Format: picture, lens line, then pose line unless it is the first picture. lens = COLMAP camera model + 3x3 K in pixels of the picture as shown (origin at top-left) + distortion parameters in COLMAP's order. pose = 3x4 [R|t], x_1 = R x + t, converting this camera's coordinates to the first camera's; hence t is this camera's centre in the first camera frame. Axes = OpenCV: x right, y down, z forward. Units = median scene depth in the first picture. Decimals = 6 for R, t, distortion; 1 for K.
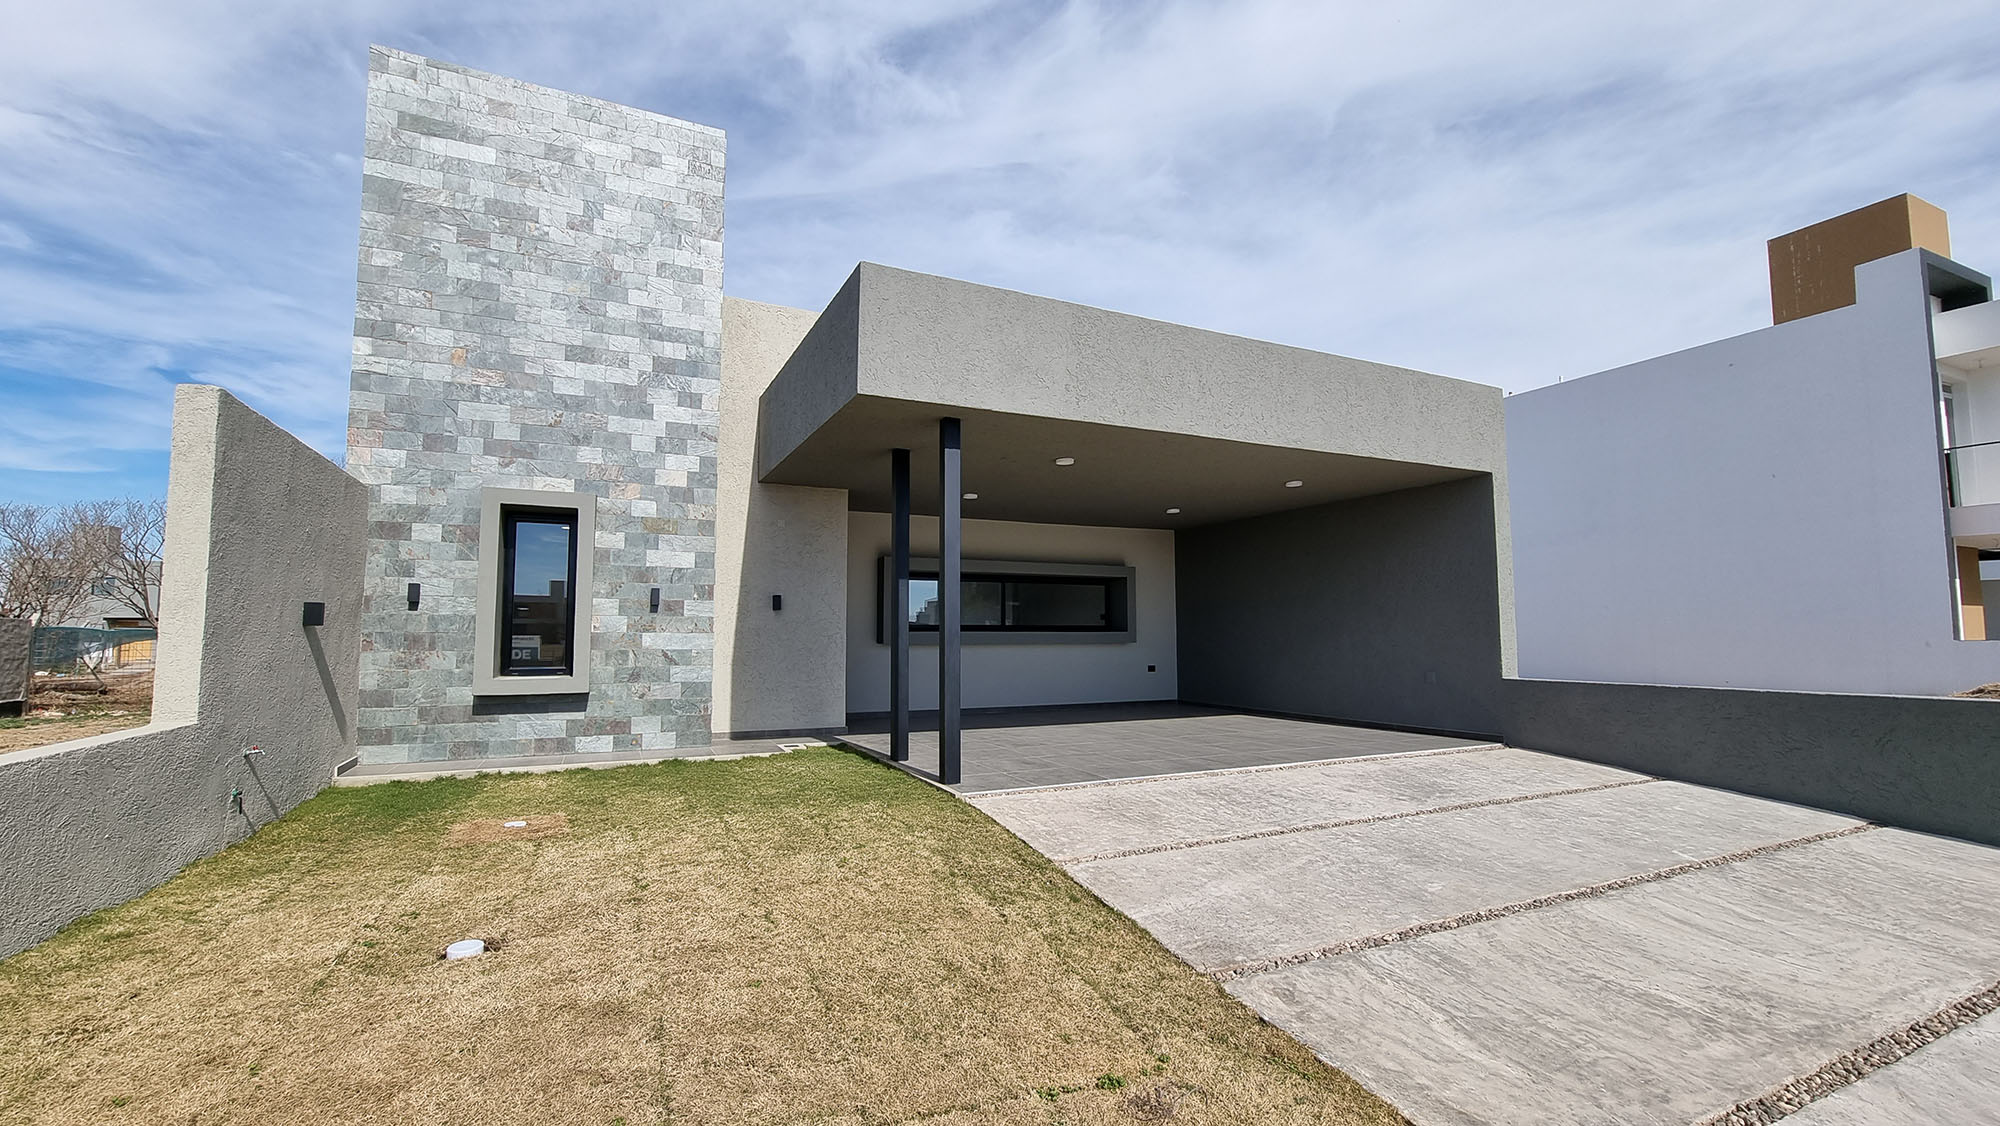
lens RADIAL K [[813.0, 0, 1000.0], [0, 813.0, 563.0], [0, 0, 1]] dist [-0.001697, -0.000196]
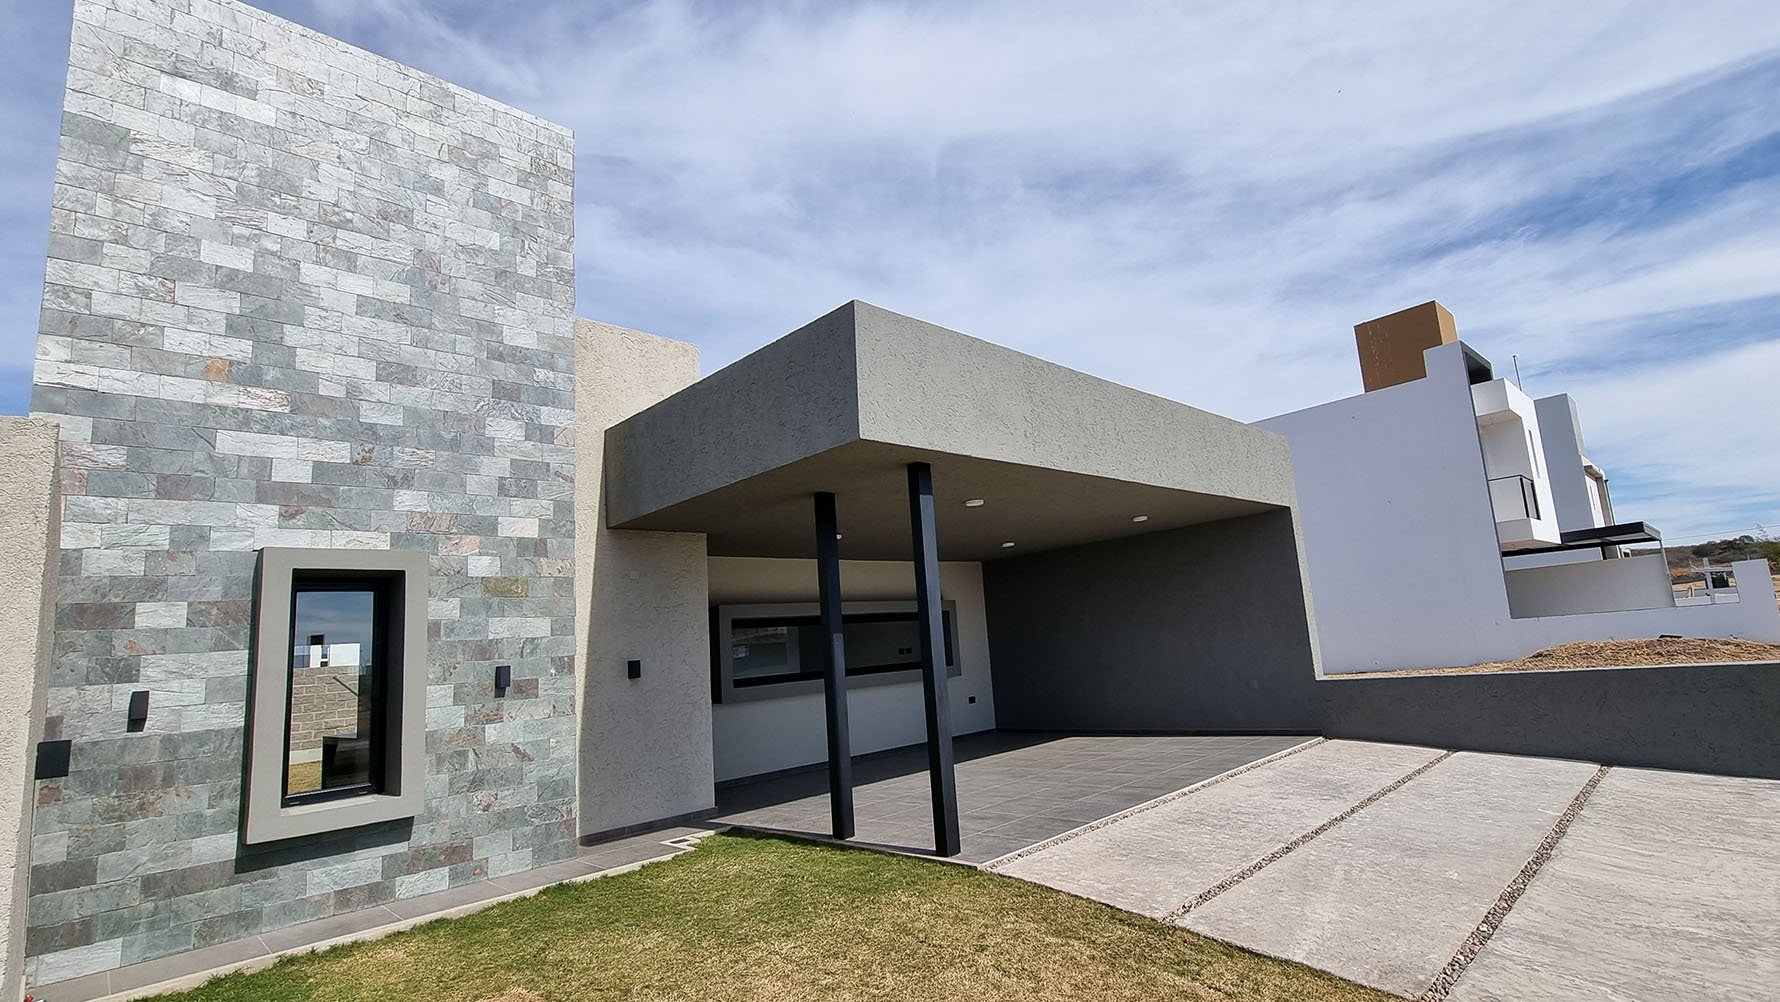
lens RADIAL K [[816.5, 0, 890.0], [0, 816.5, 501.0], [0, 0, 1]] dist [-0.001392, 0.000084]
pose [[0.924413, -0.012309, 0.381194, -0.385548], [0.050147, 0.994725, -0.089489, -0.040200], [-0.378081, 0.101841, 0.920154, 0.106699]]
